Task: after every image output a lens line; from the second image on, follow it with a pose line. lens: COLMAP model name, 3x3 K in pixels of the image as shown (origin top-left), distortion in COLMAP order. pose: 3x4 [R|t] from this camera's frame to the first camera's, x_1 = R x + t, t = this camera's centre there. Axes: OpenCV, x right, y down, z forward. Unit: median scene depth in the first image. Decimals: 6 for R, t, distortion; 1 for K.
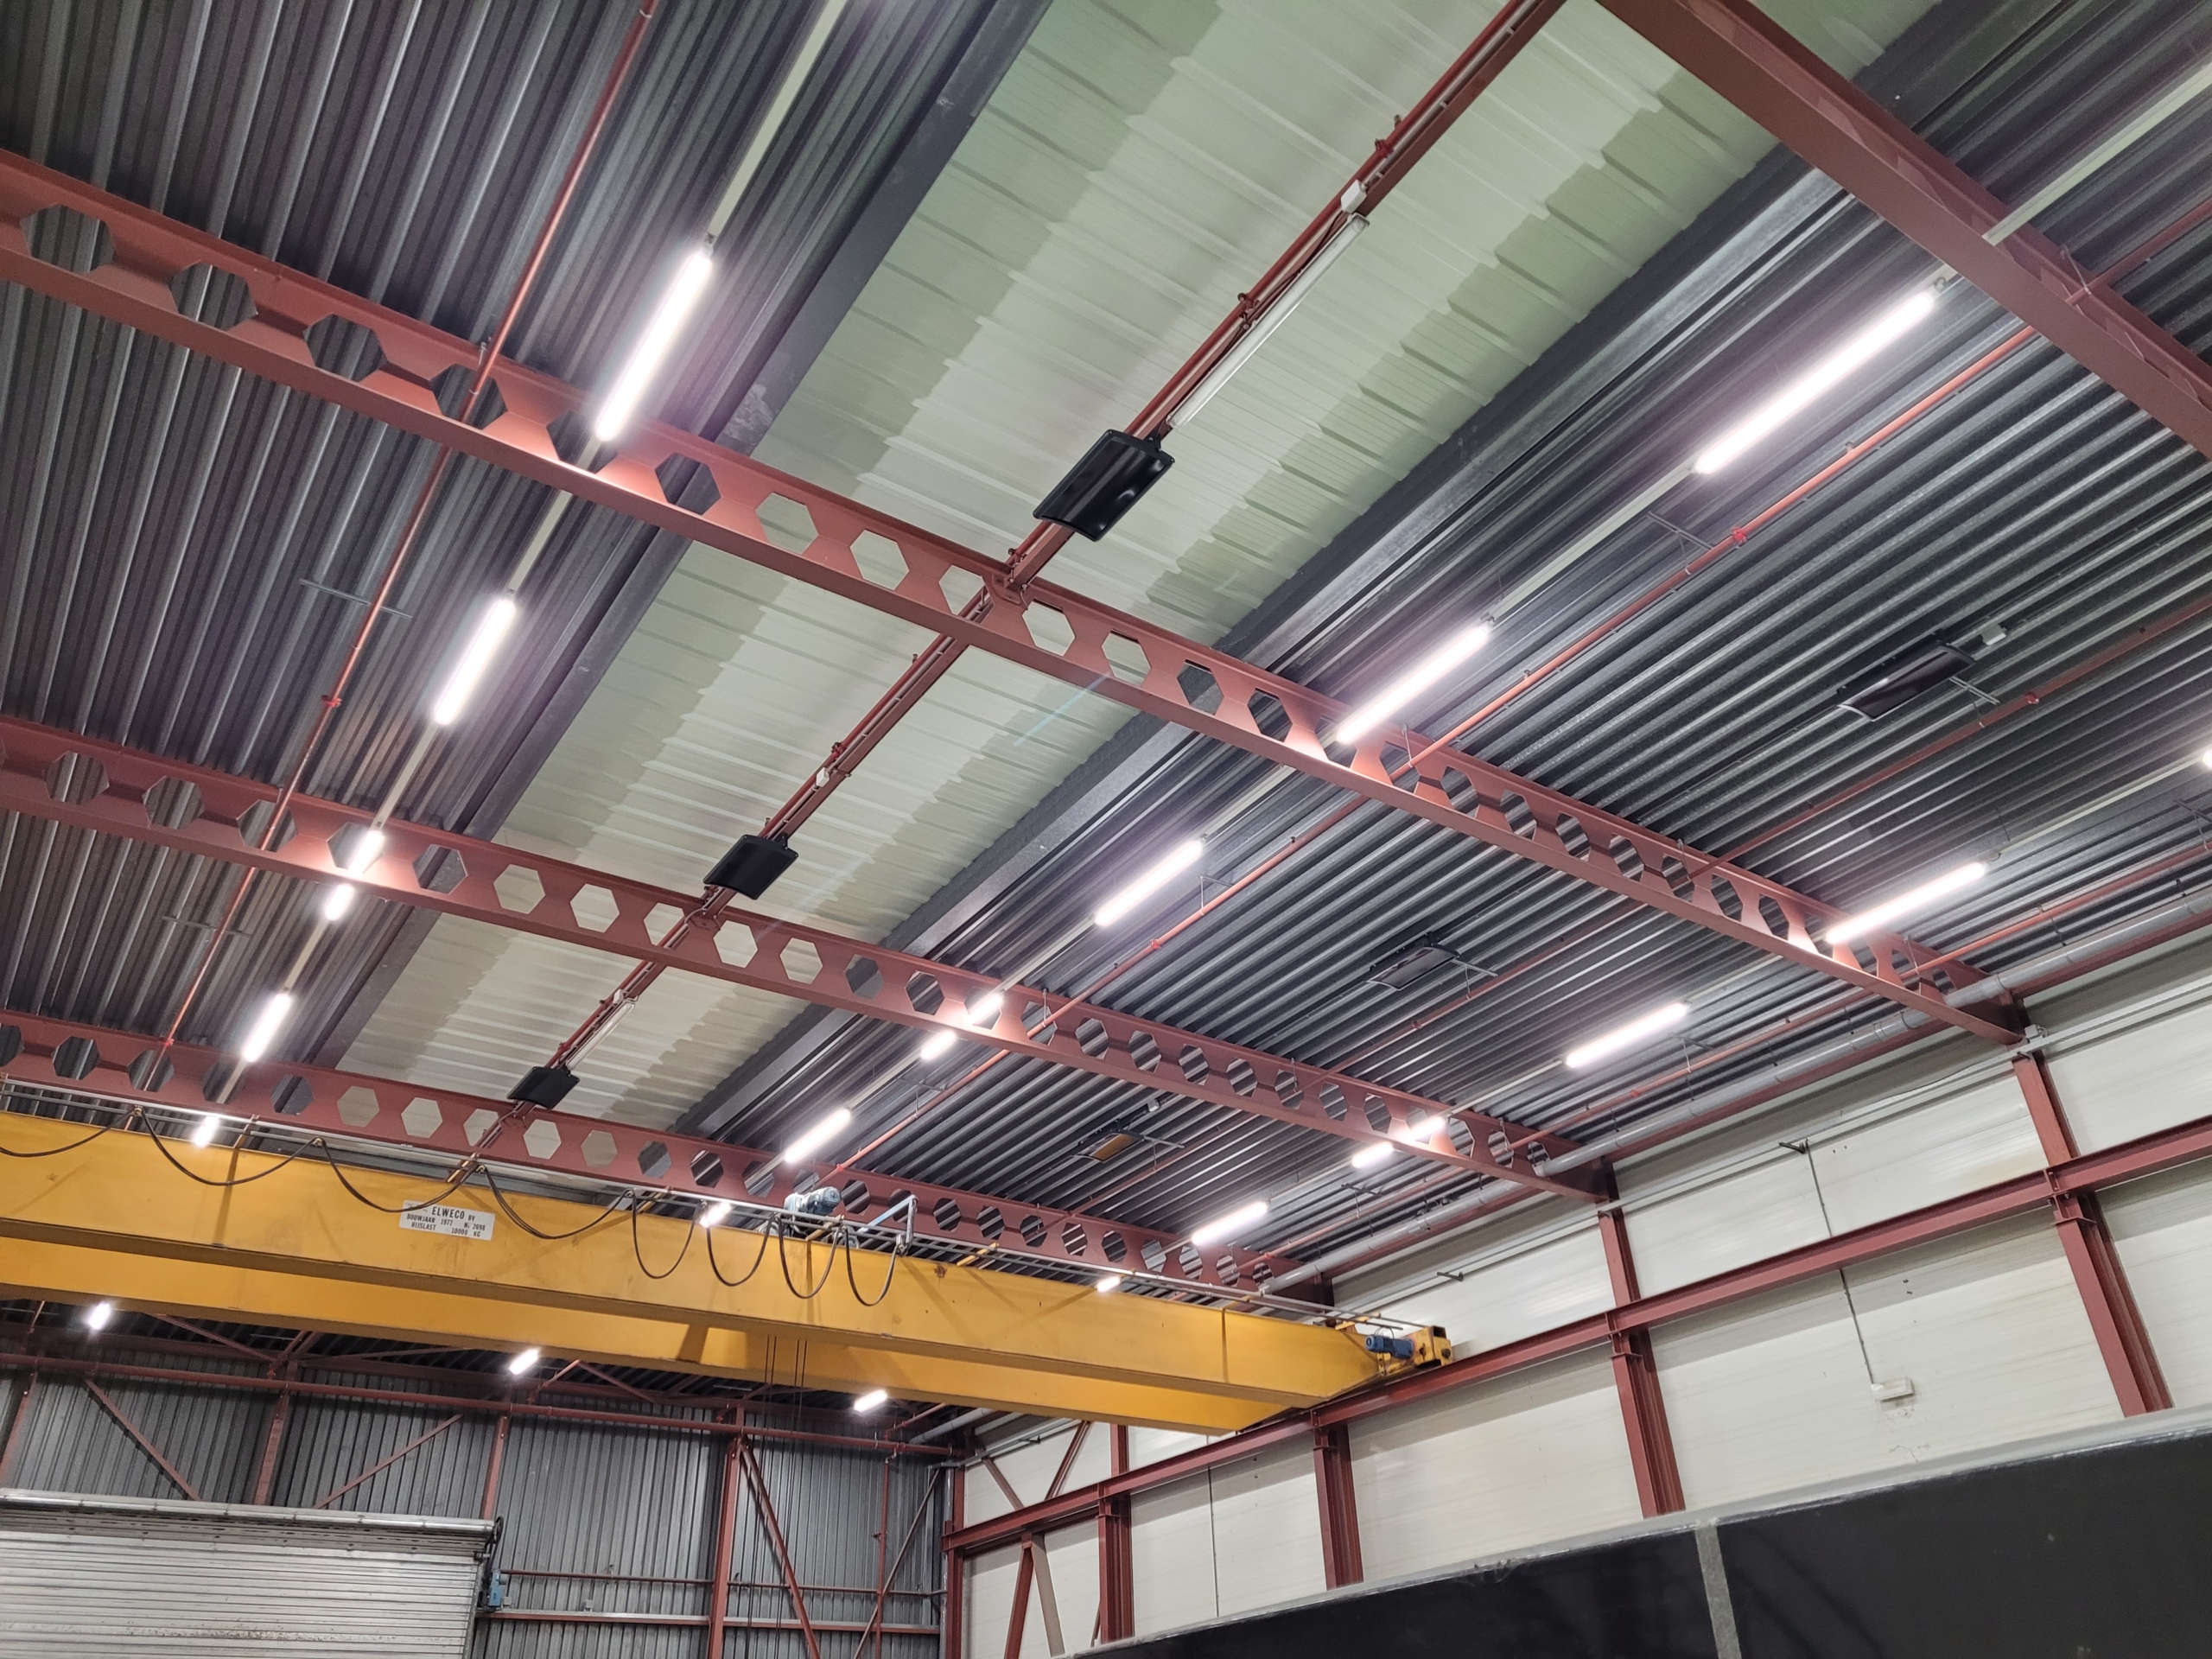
lens RADIAL K [[1709.3, 0, 1104.5], [0, 1709.3, 830.0], [0, 0, 1]] dist [0.067357, -0.043087]
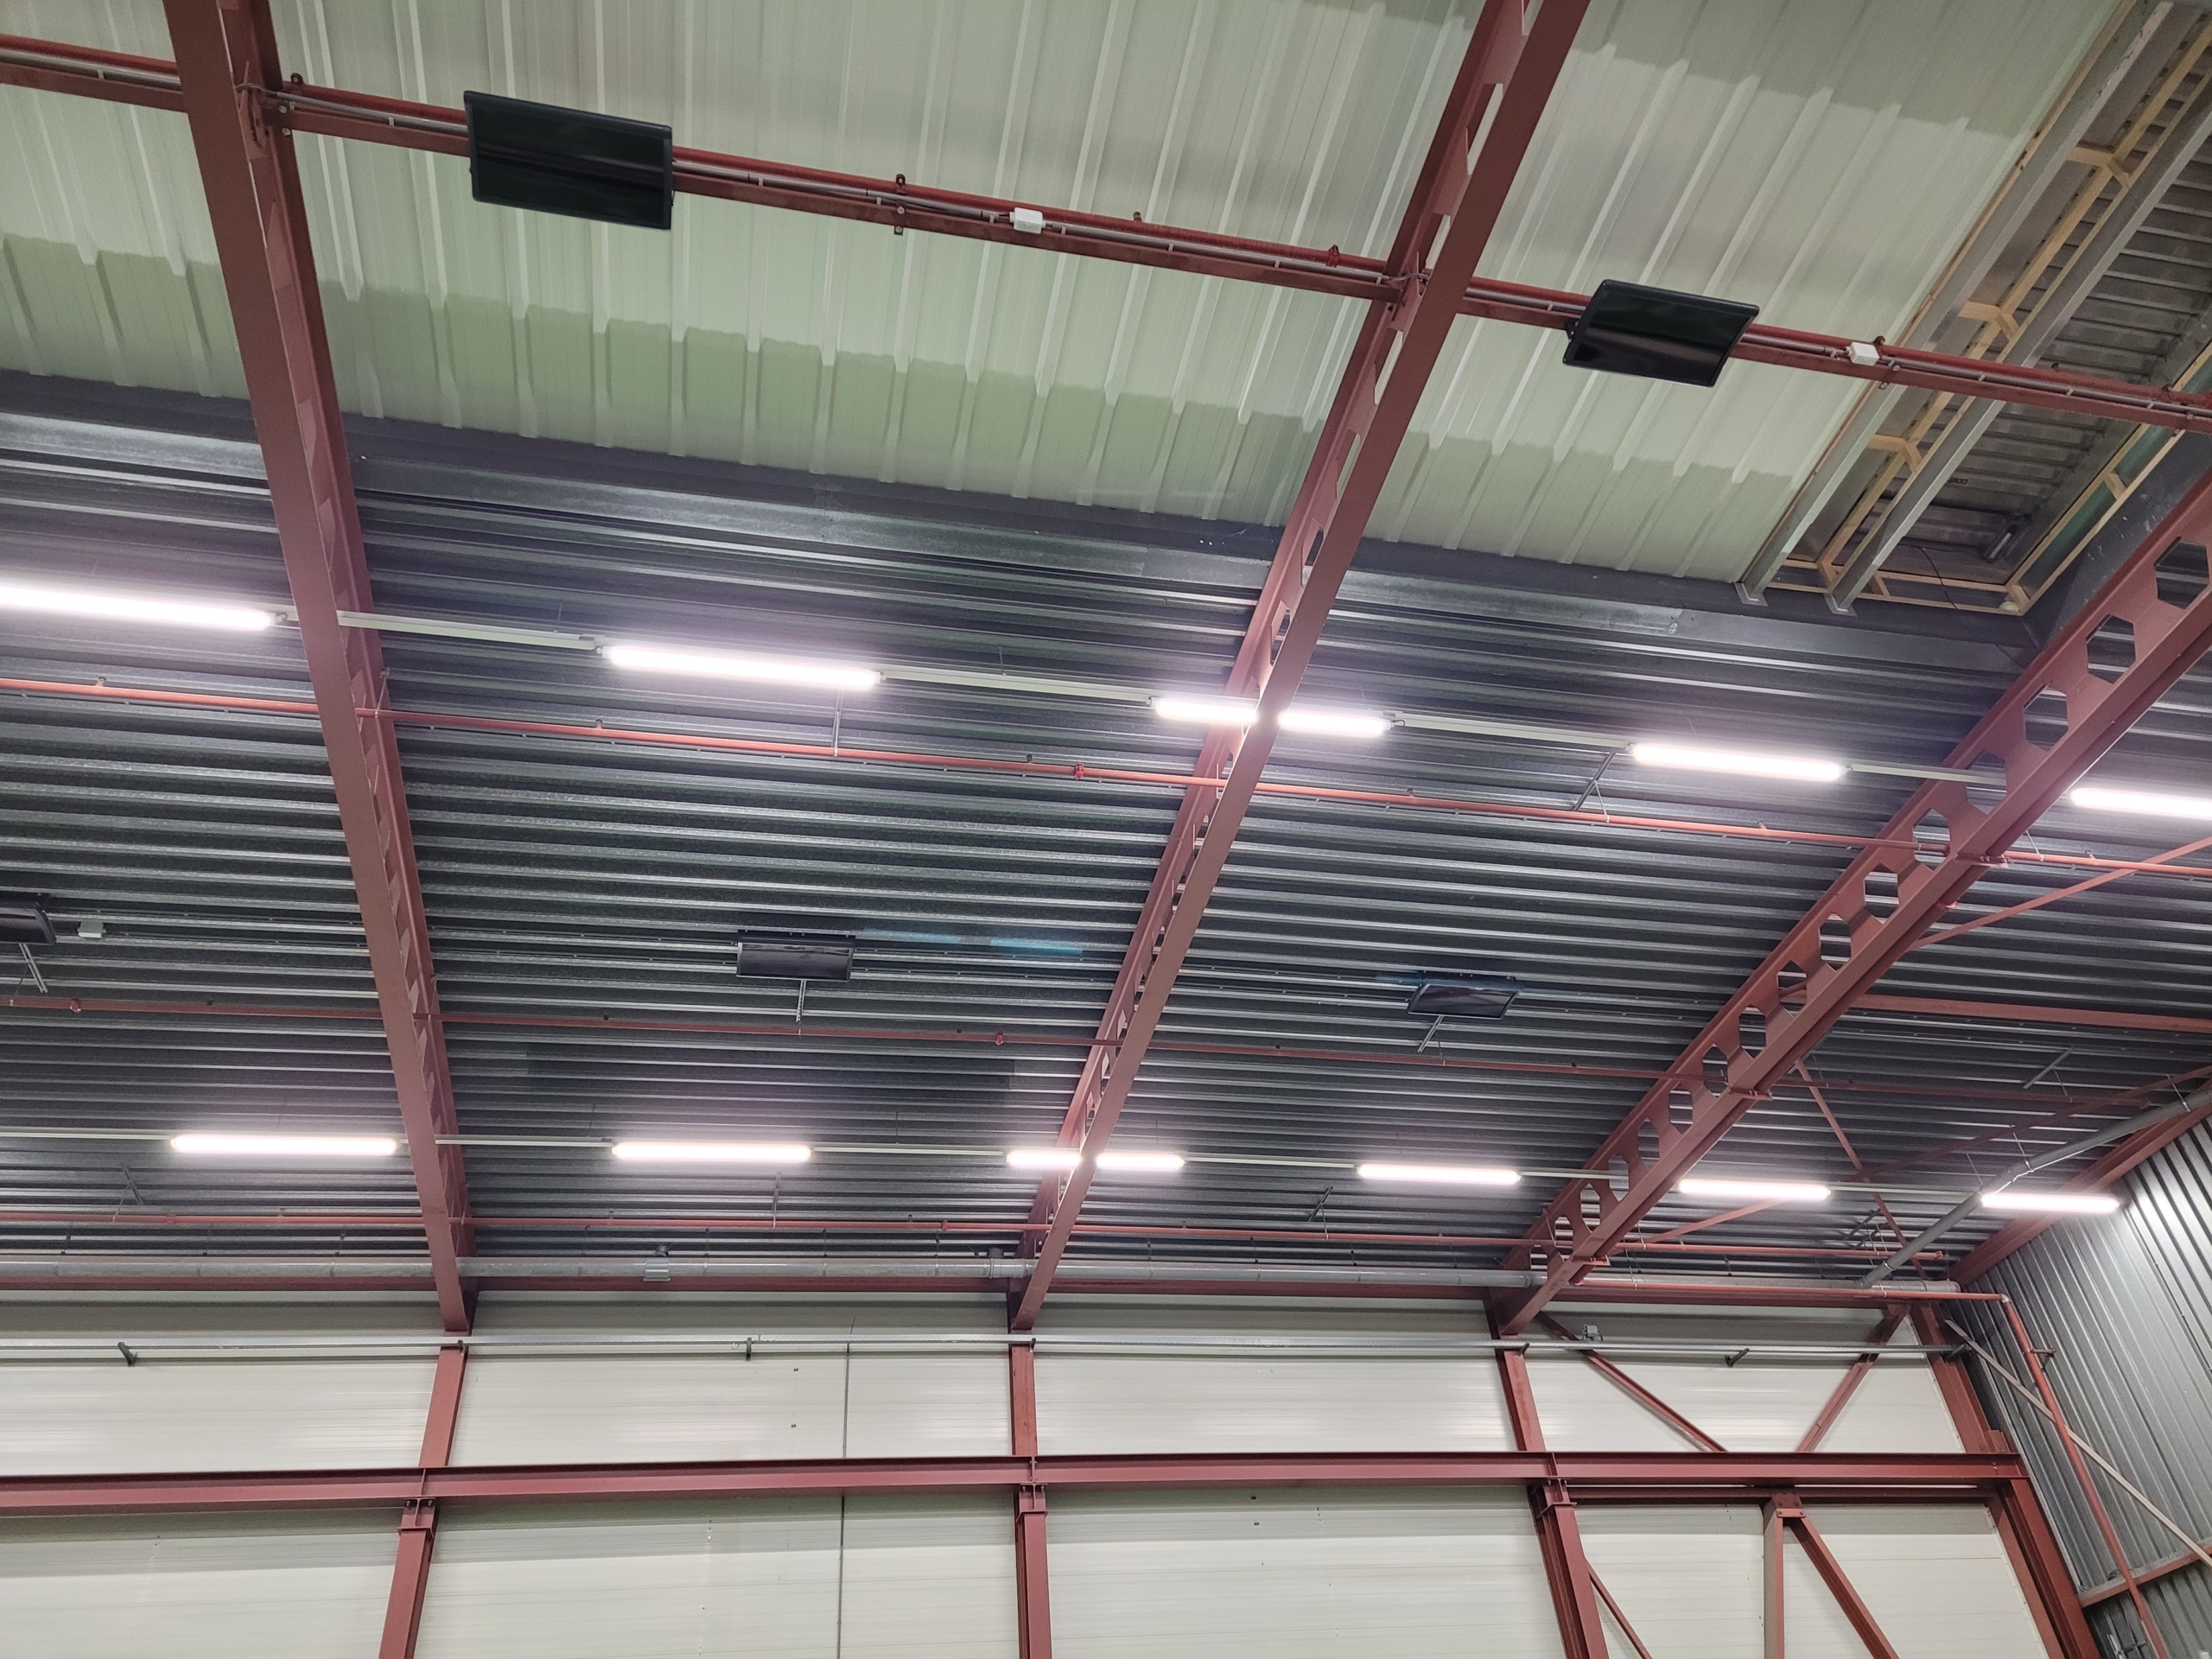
lens RADIAL K [[1709.3, 0, 1152.3], [0, 1709.3, 875.0], [0, 0, 1]] dist [0.067357, -0.043087]
pose [[0.352793, 0.565313, 0.745626, -0.171471], [-0.423193, 0.807105, -0.411691, 0.140768], [-0.834533, -0.170302, 0.523977, 0.219971]]
